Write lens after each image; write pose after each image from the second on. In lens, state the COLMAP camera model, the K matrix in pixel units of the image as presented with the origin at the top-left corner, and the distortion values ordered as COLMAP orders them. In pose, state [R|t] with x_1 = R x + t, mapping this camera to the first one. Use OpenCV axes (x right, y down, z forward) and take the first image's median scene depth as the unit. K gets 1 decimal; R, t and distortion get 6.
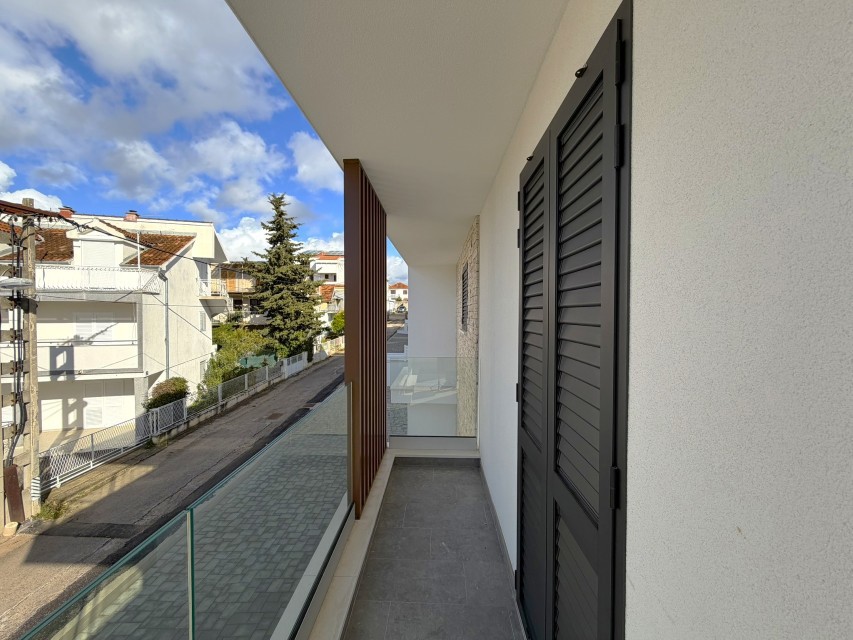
lens RADIAL K [[341.7, 0, 422.3], [0, 341.7, 321.7], [0, 0, 1]] dist [0.009721, -0.000328]
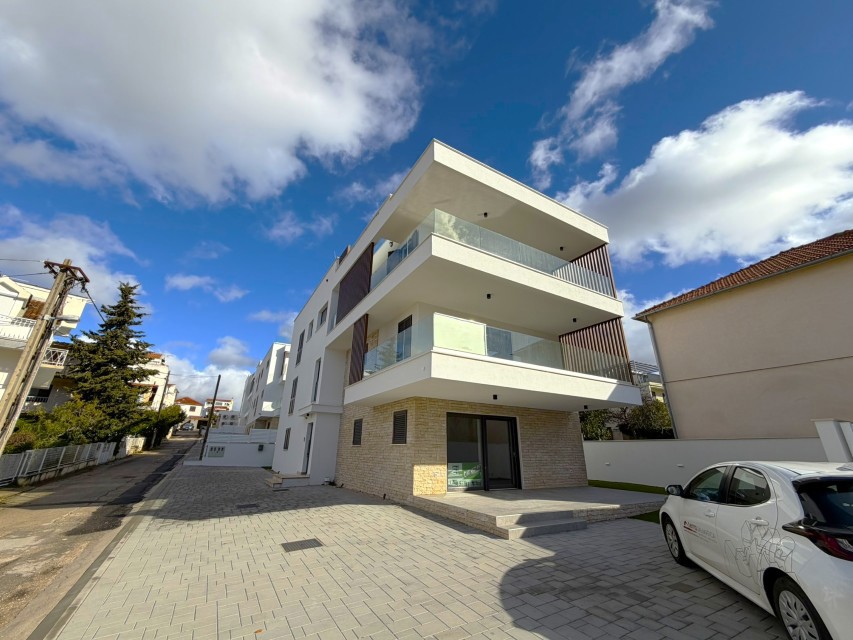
lens RADIAL K [[341.7, 0, 422.3], [0, 341.7, 321.7], [0, 0, 1]] dist [0.009721, -0.000328]
pose [[0.843024, 0.200235, 0.499216, -0.169753], [-0.001639, 0.929076, -0.369884, 0.127816], [-0.537874, 0.311003, 0.783562, -0.281755]]
